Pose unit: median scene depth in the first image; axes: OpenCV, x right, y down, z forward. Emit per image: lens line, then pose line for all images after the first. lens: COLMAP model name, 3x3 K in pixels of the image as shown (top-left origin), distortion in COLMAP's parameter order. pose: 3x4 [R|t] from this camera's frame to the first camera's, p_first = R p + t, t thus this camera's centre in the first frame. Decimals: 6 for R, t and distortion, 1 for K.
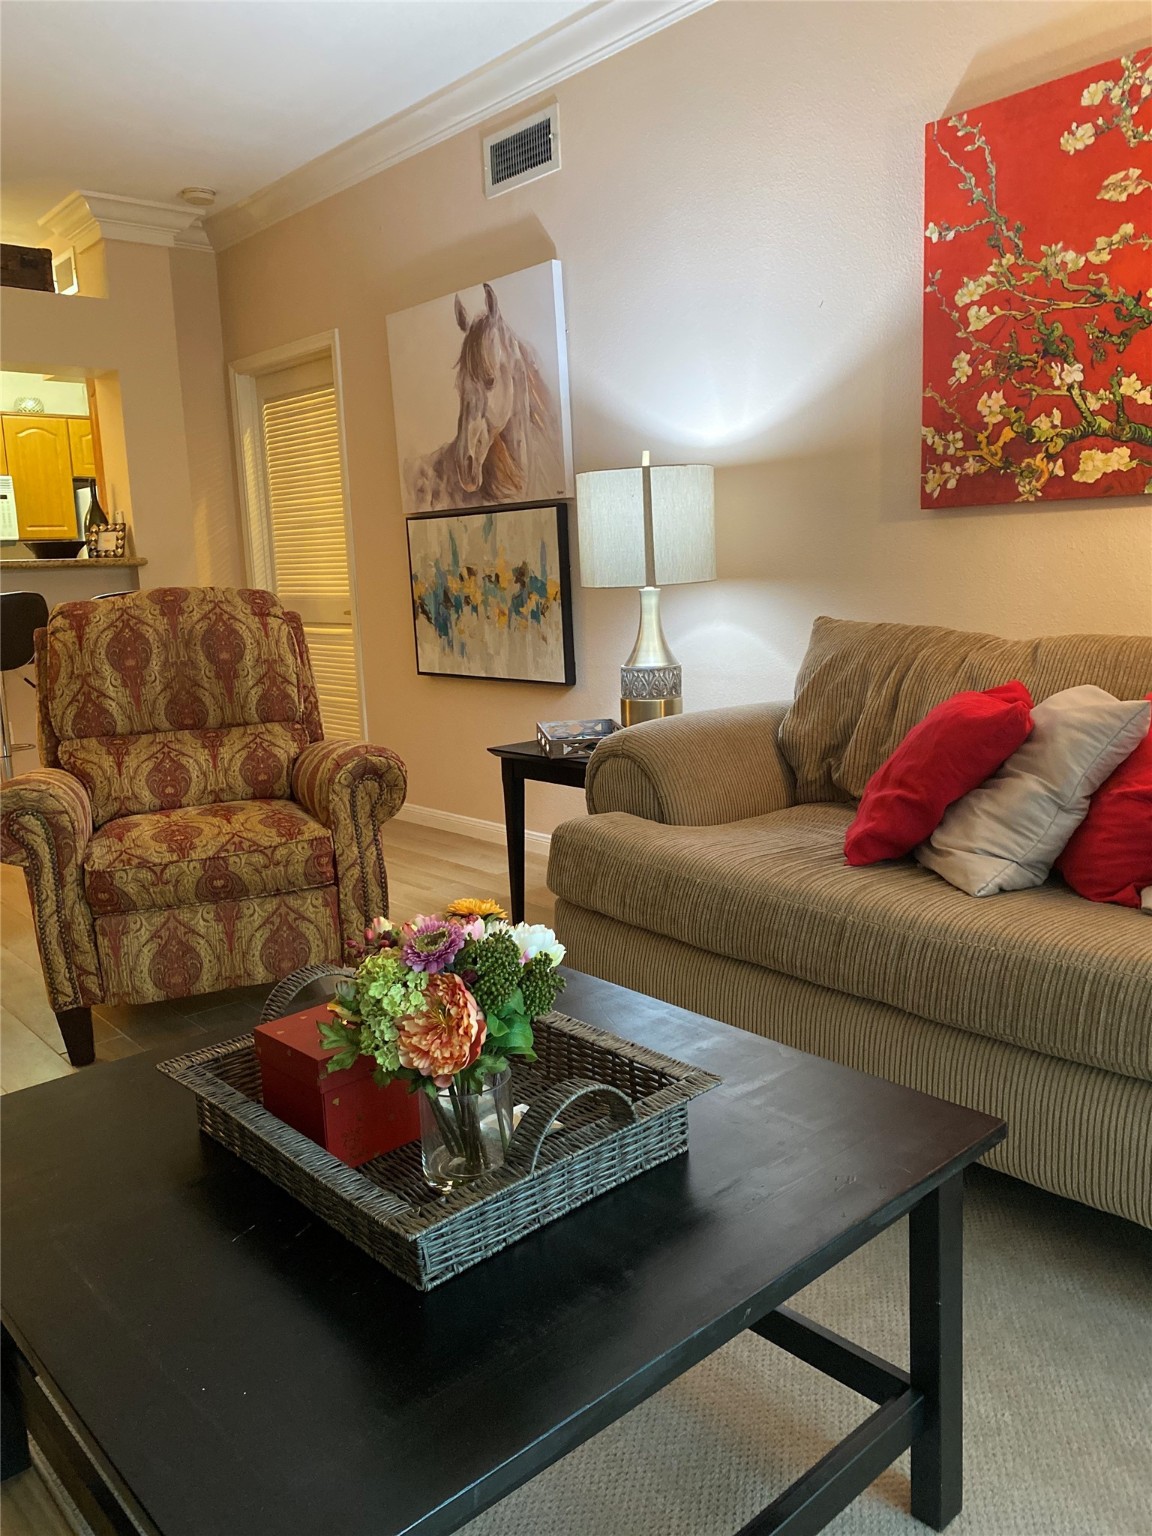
lens RADIAL K [[1181.1, 0, 577.9], [0, 1181.1, 744.1], [0, 0, 1]] dist [0.021296, -0.008668]
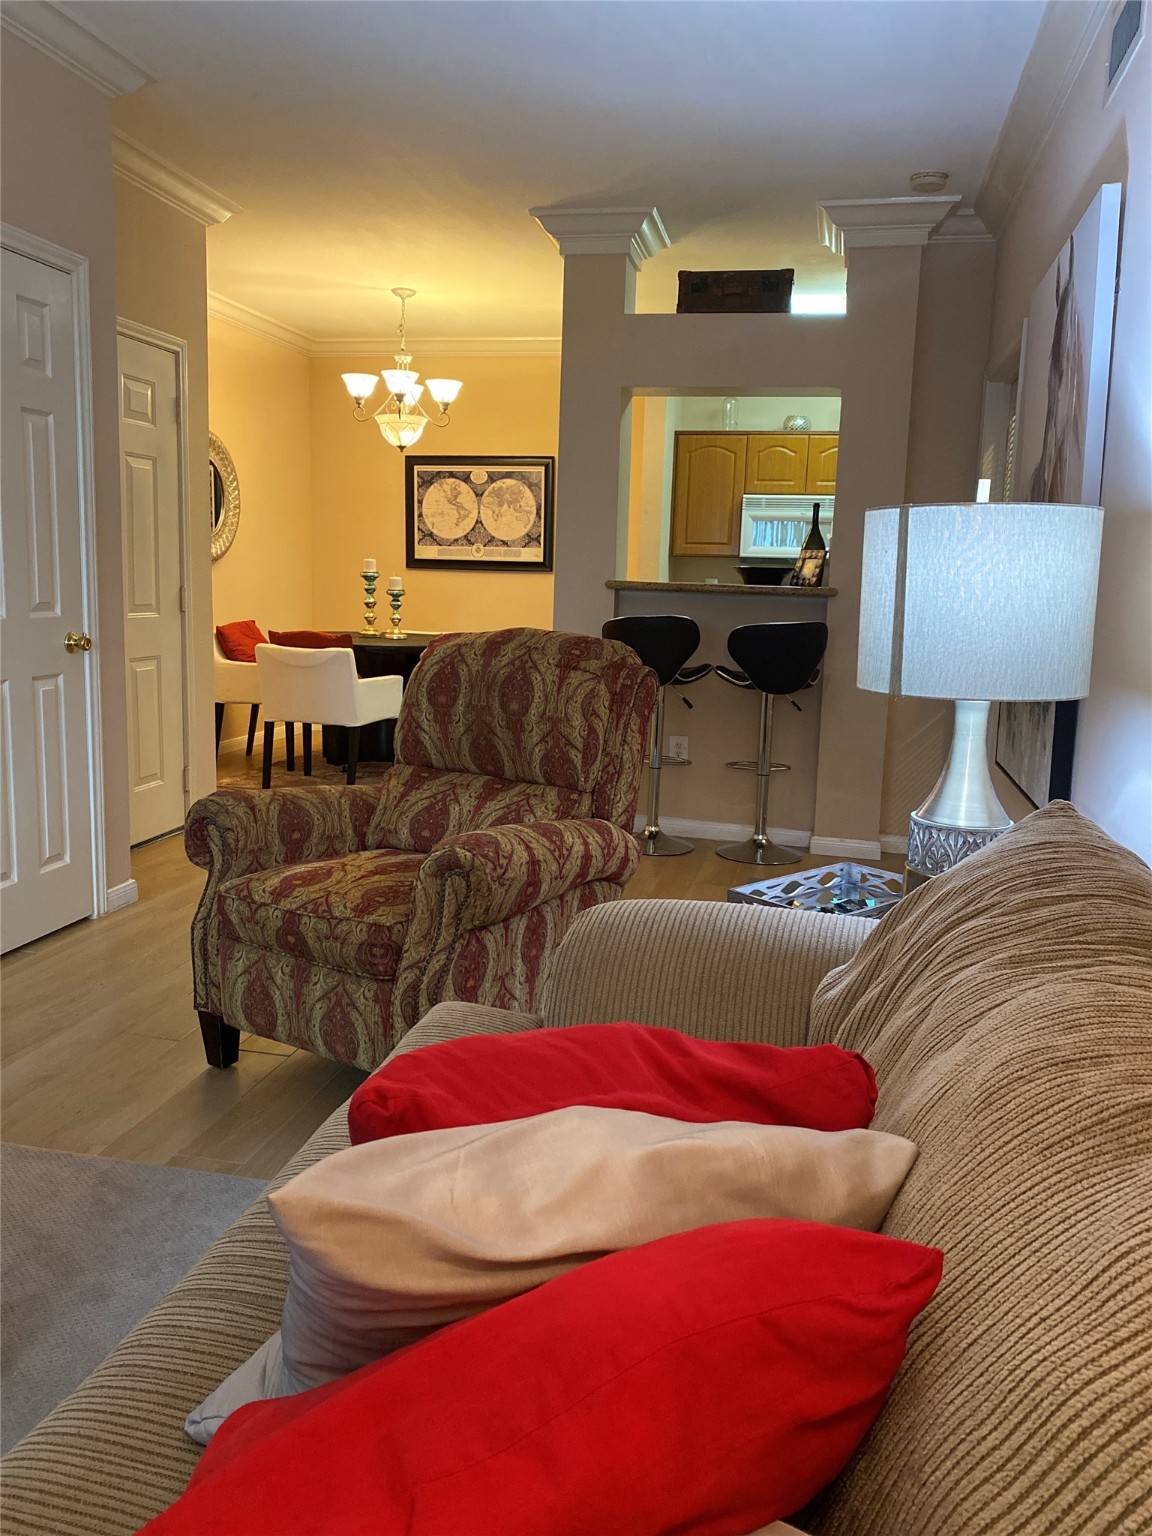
lens RADIAL K [[1181.1, 0, 577.9], [0, 1181.1, 744.1], [0, 0, 1]] dist [0.021296, -0.008668]
pose [[0.575365, 0.170034, -0.800027, 0.297108], [-0.177002, 0.980858, 0.081170, -0.081472], [0.798514, 0.094904, 0.594448, 0.314514]]
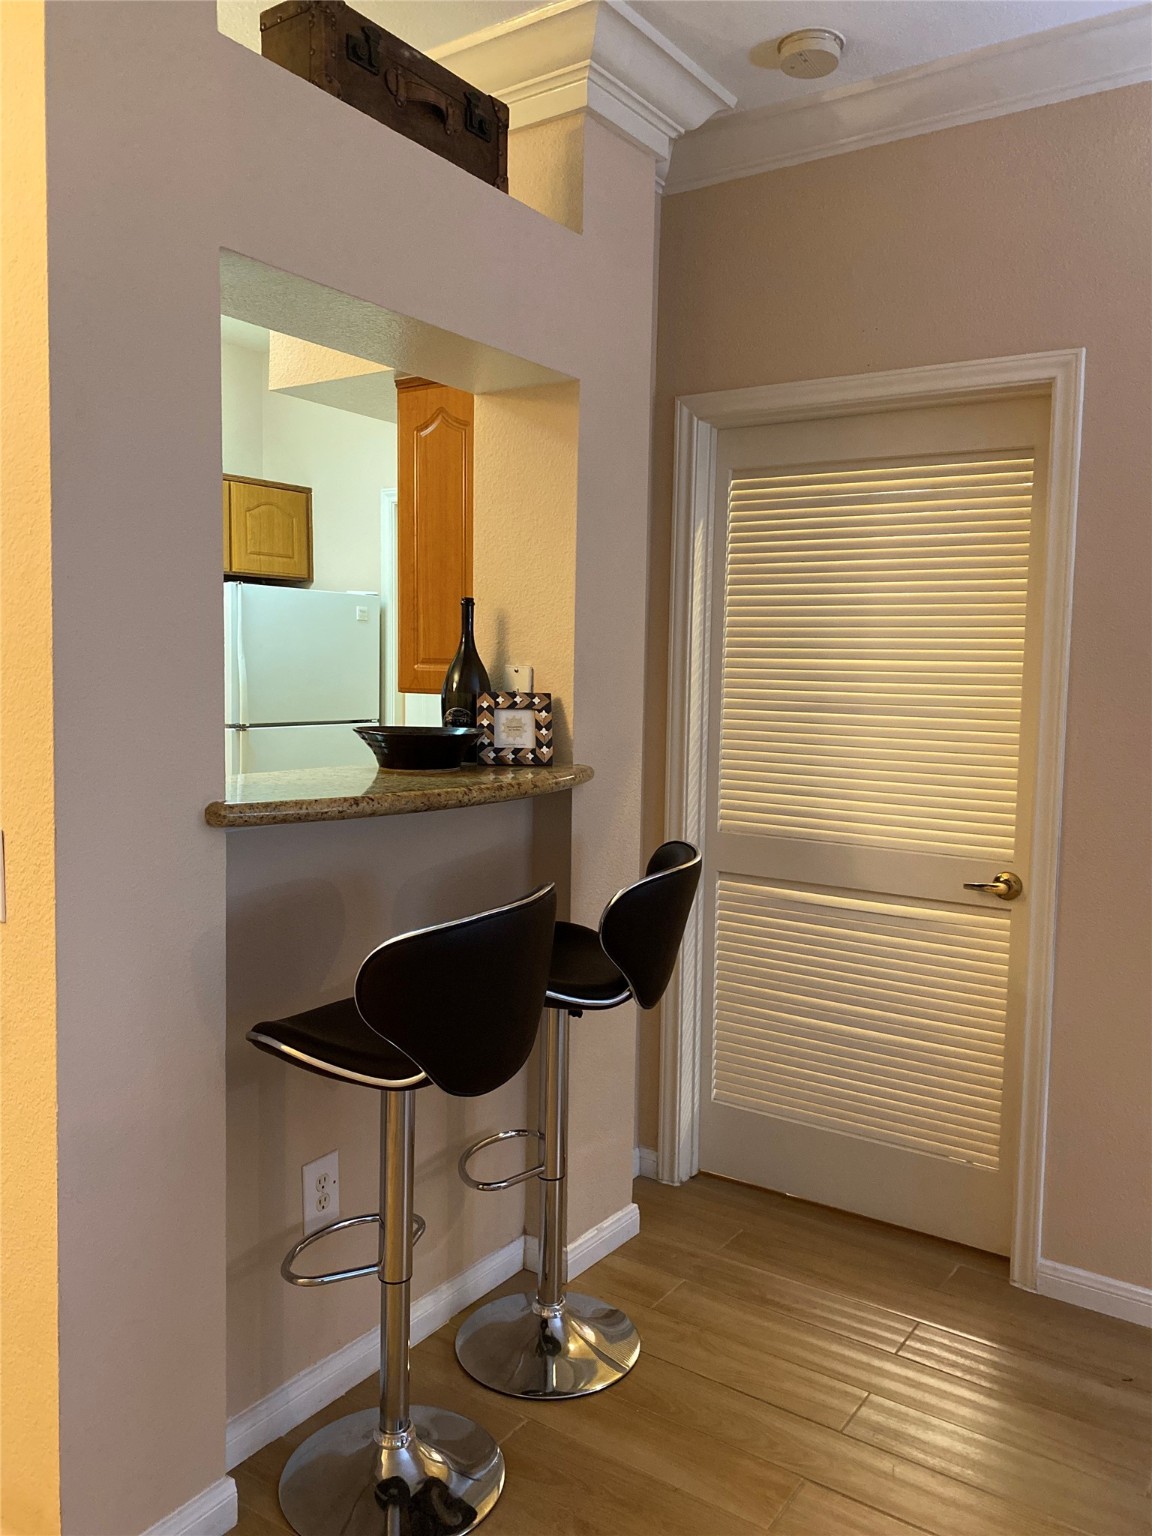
lens RADIAL K [[1181.1, 0, 577.9], [0, 1181.1, 744.1], [0, 0, 1]] dist [0.021296, -0.008668]
pose [[0.972513, 0.043045, 0.228834, -0.505779], [-0.021400, 0.995128, -0.096243, -0.126995], [-0.231861, 0.088700, 0.968696, 0.566301]]
